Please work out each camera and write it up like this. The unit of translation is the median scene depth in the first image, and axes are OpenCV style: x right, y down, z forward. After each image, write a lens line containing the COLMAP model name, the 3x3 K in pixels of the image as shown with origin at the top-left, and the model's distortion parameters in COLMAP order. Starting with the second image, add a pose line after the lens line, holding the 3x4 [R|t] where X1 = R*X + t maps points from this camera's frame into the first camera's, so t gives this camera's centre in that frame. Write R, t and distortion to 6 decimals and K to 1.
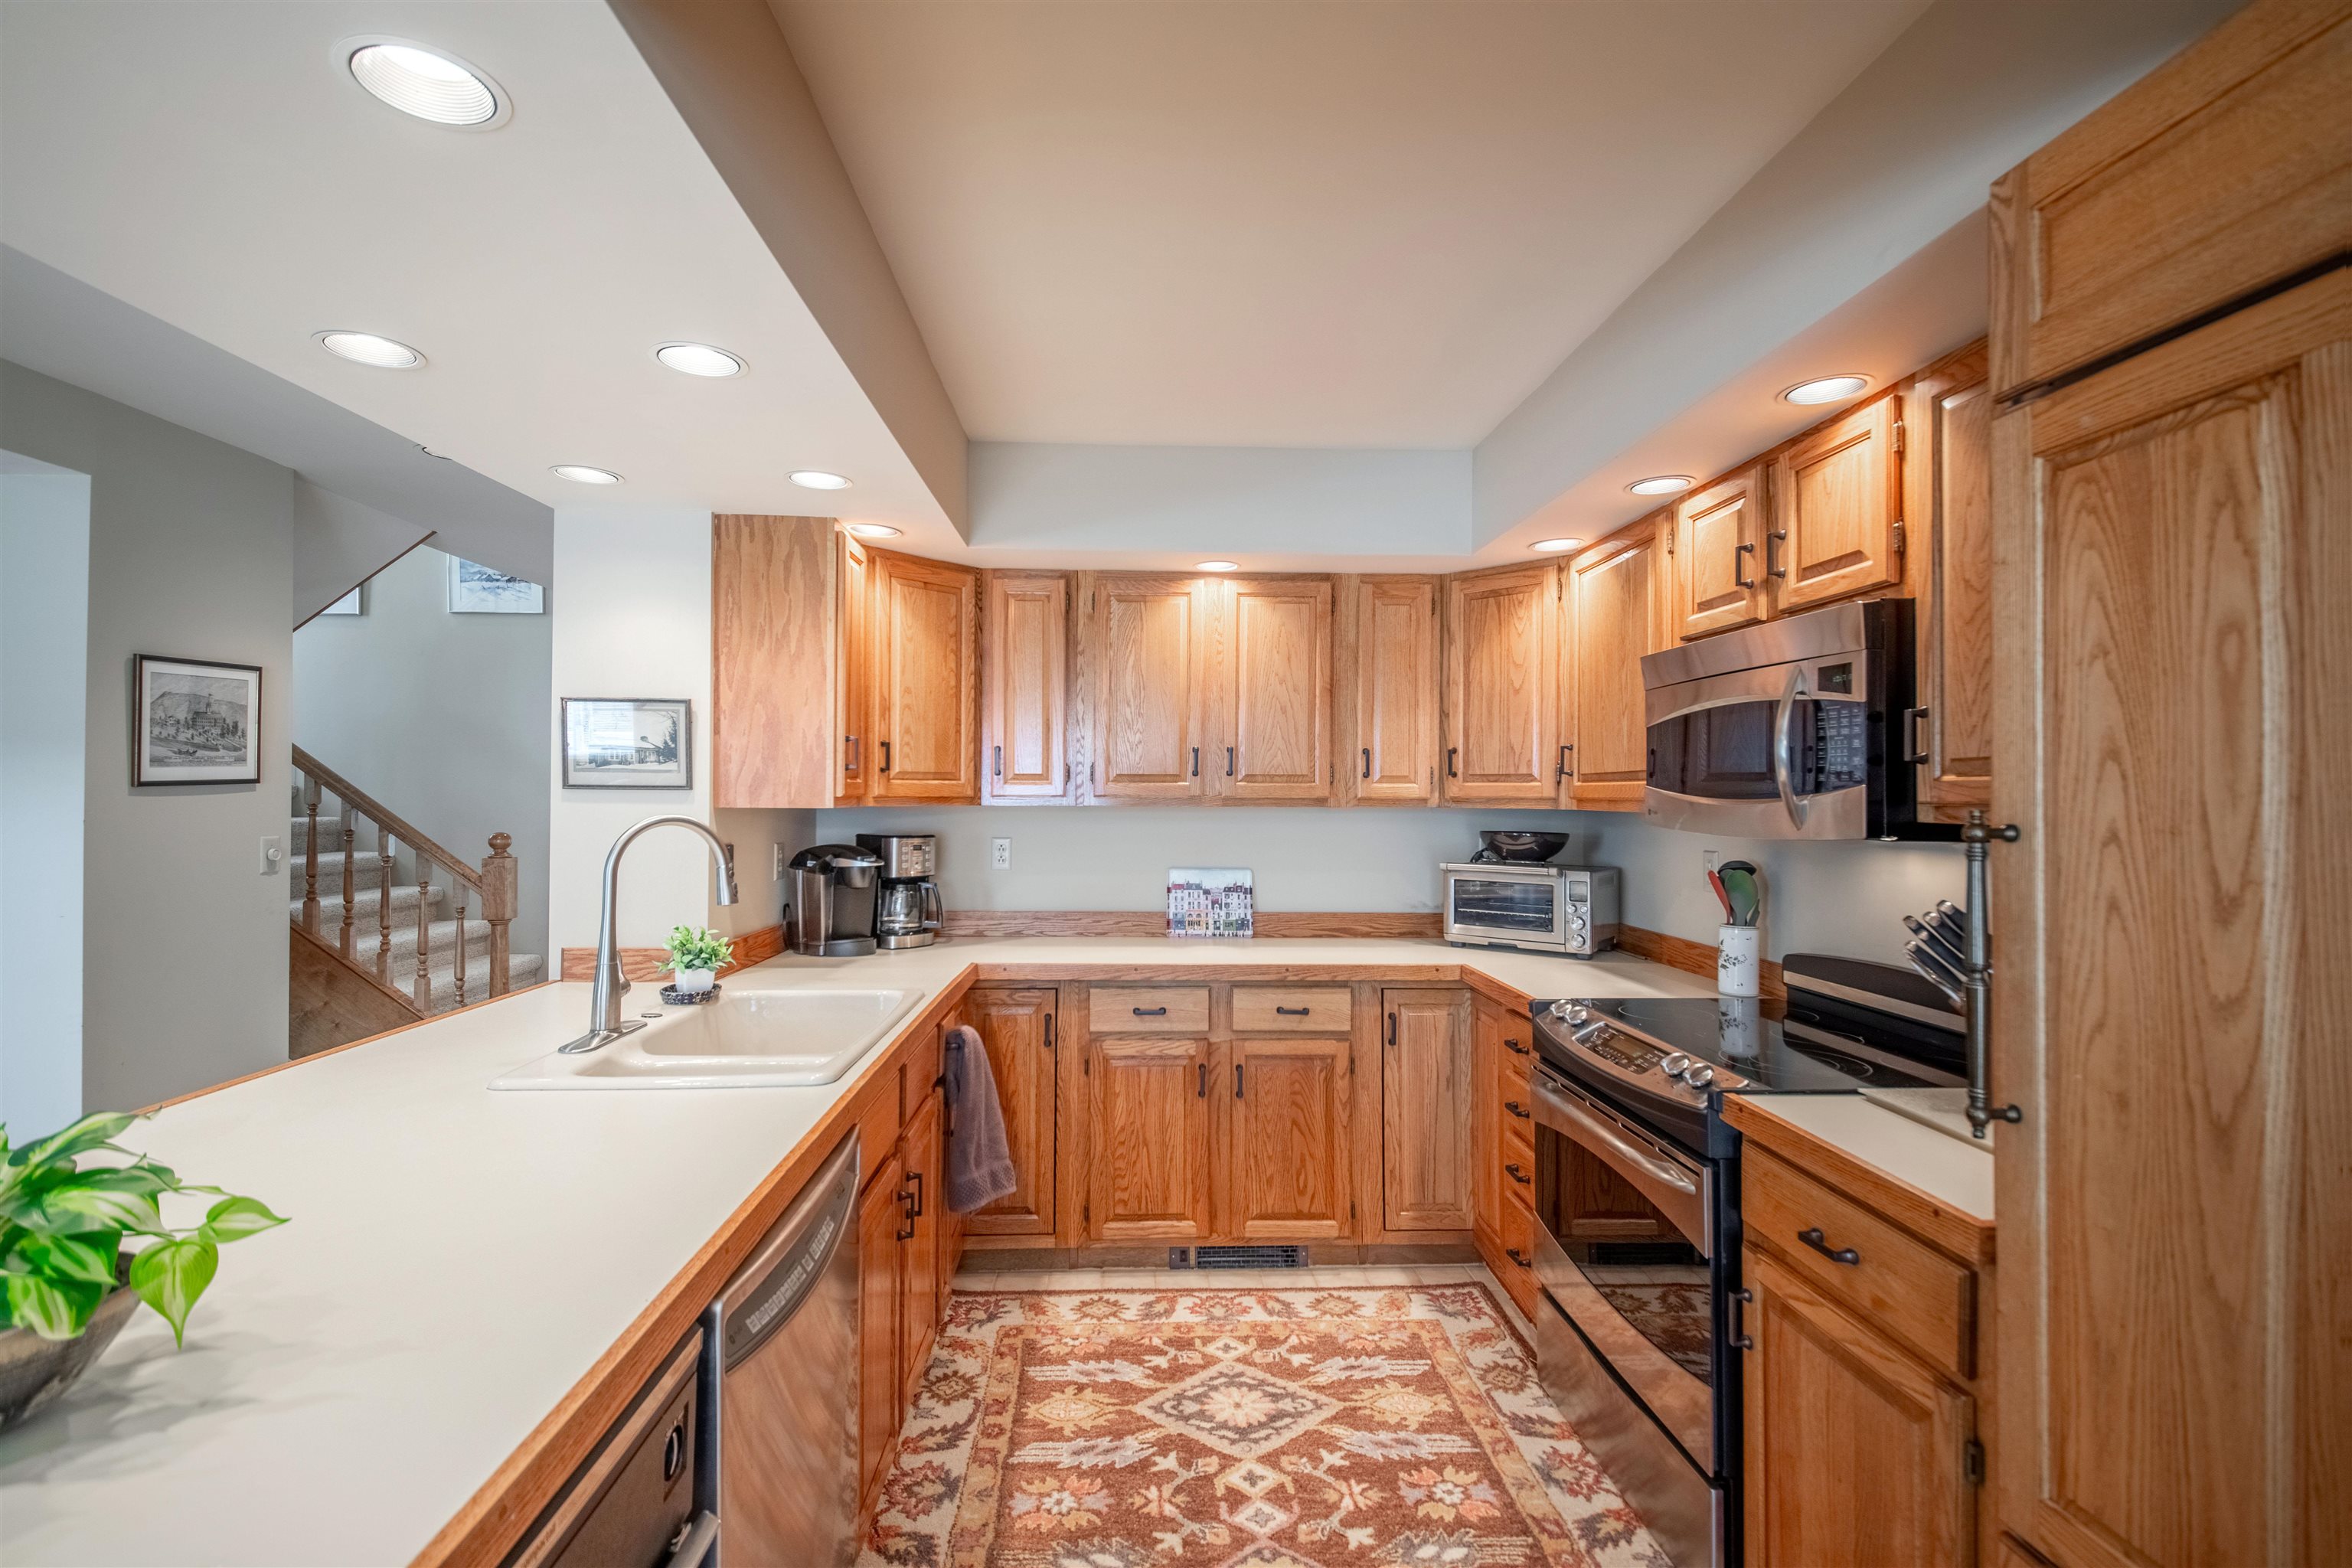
lens RADIAL K [[1068.6, 0, 1160.2], [0, 1068.6, 774.7], [0, 0, 1]] dist [0.028061, -0.017249]
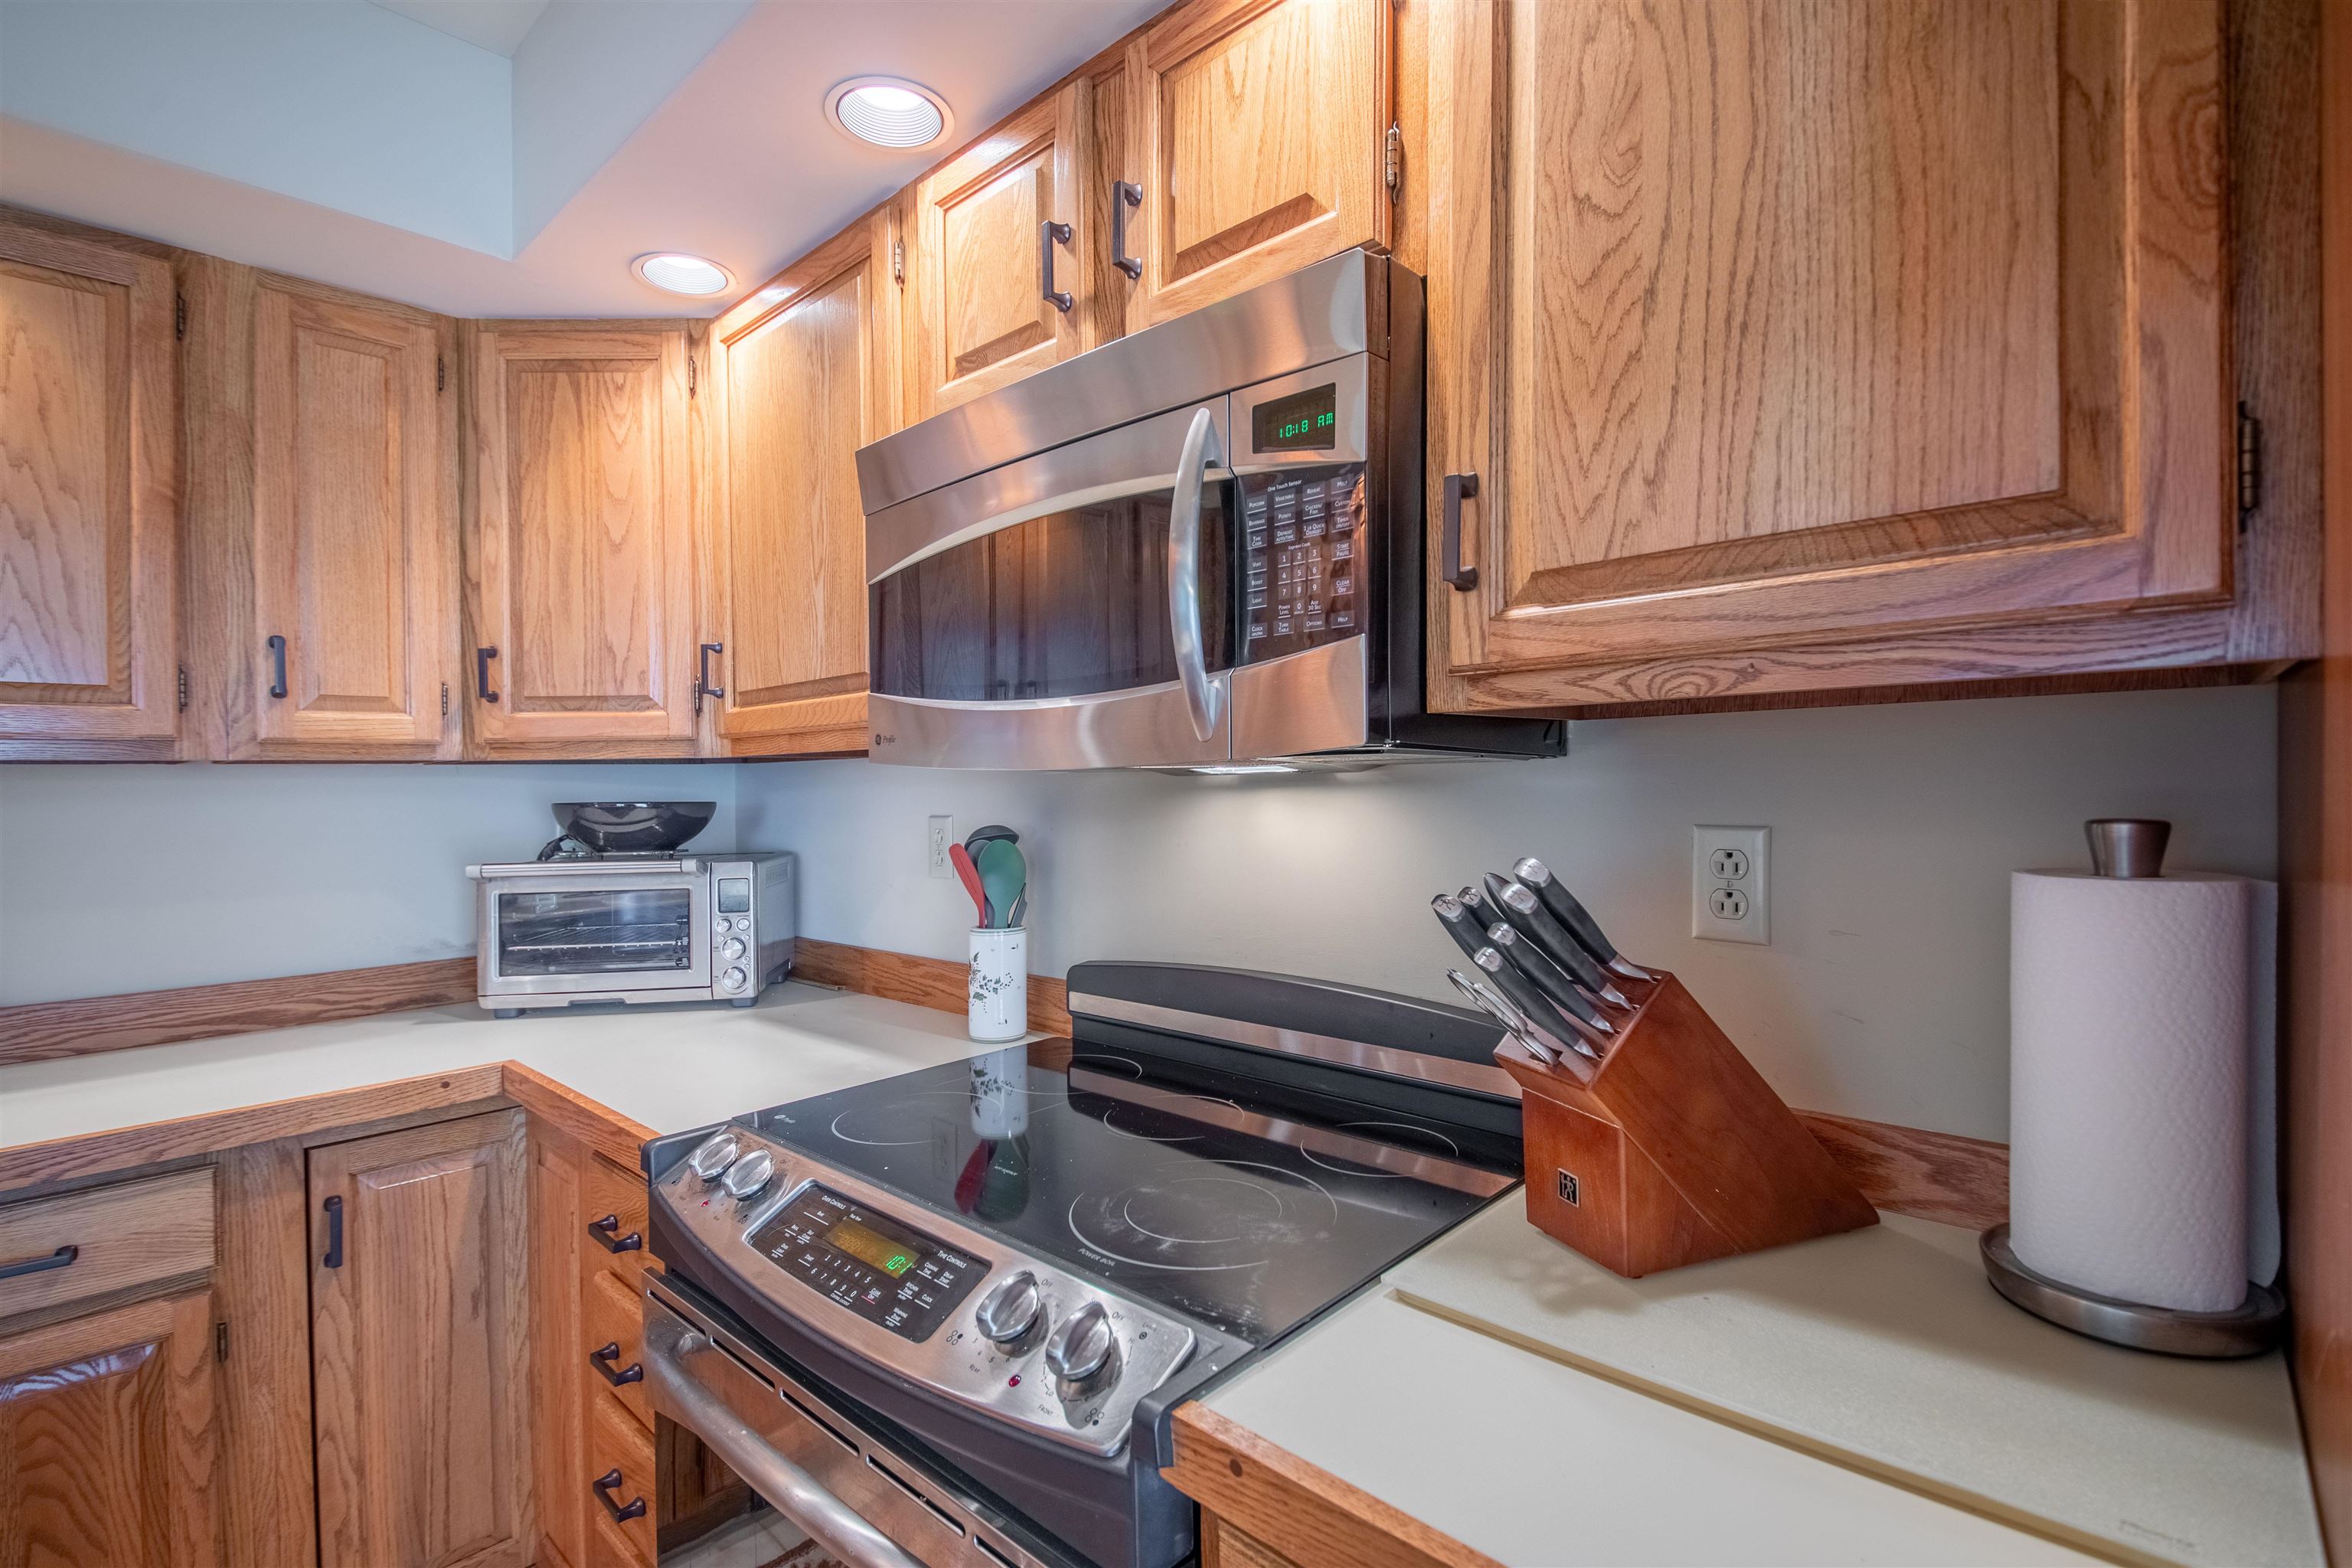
lens RADIAL K [[1068.6, 0, 1184.3], [0, 1068.6, 775.7], [0, 0, 1]] dist [0.028061, -0.017249]
pose [[0.700813, -0.013521, 0.713217, 0.145539], [0.008042, 0.999907, 0.011054, 0.038680], [-0.713299, -0.002011, 0.700857, 0.416441]]
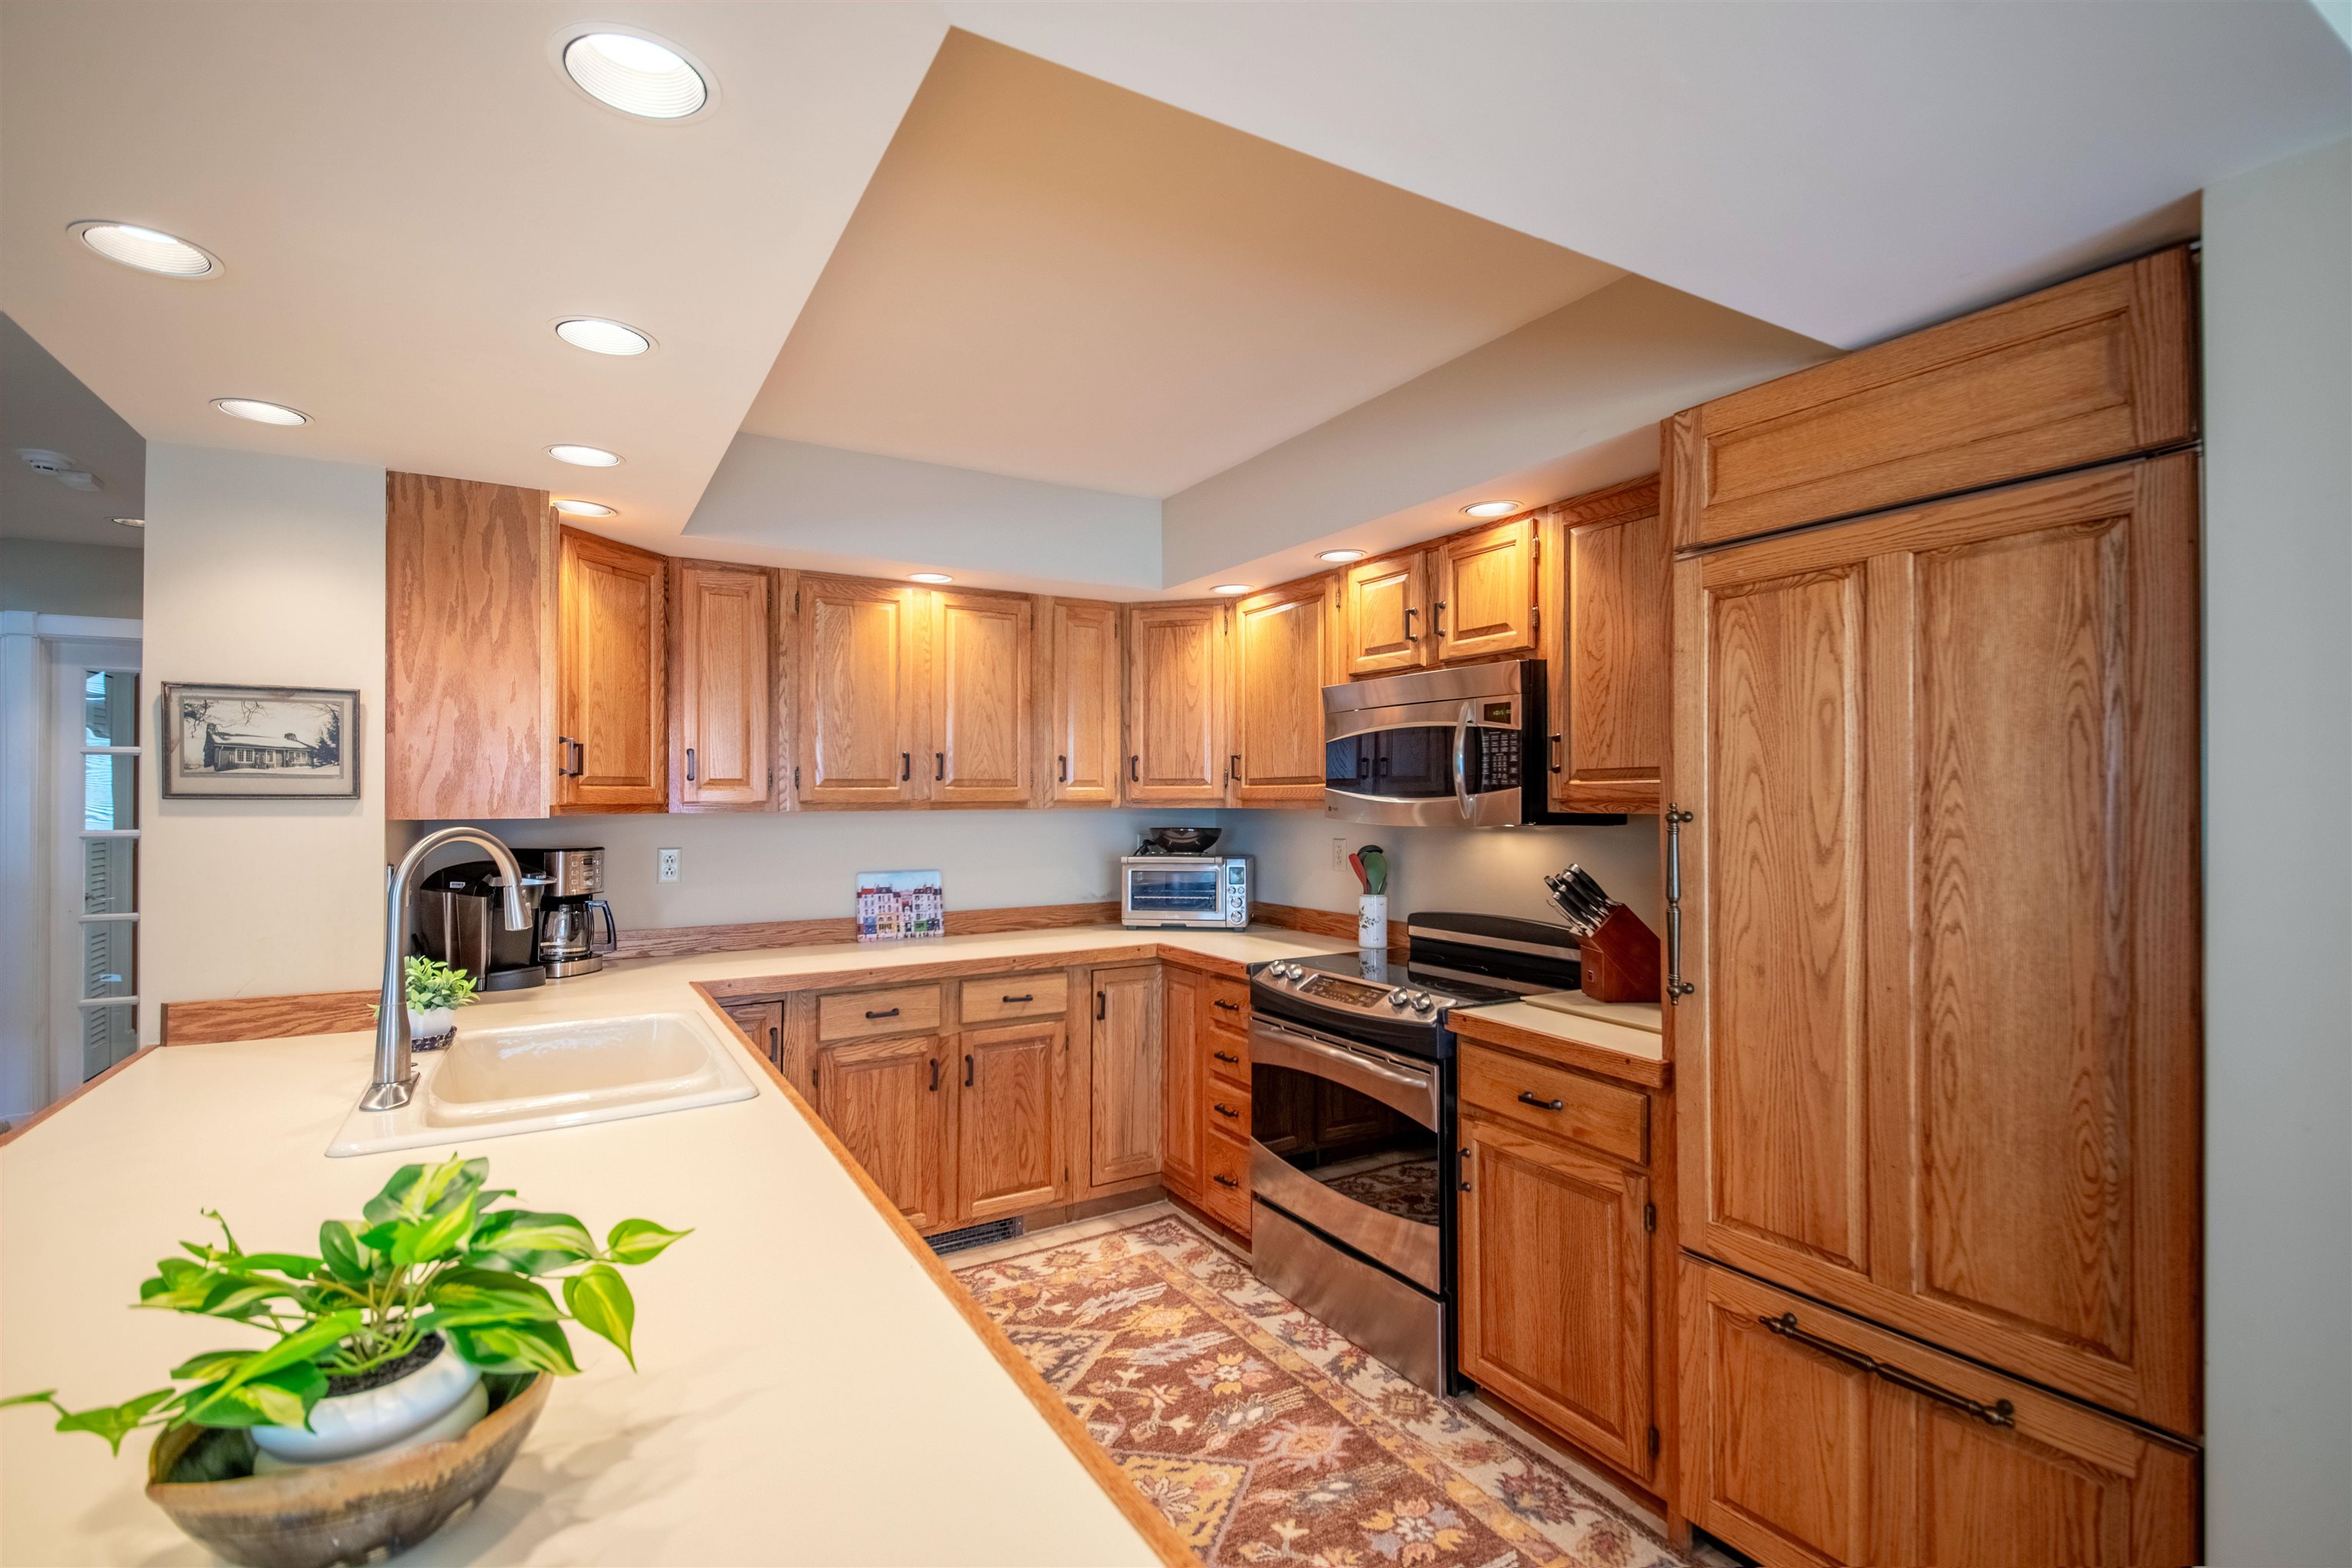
lens RADIAL K [[1068.6, 0, 1167.1], [0, 1068.6, 776.4], [0, 0, 1]] dist [0.028061, -0.017249]
pose [[0.883470, -0.000028, 0.468488, -0.250833], [0.000530, 0.999999, -0.000941, -0.002252], [-0.468488, 0.001080, 0.883469, -0.024727]]
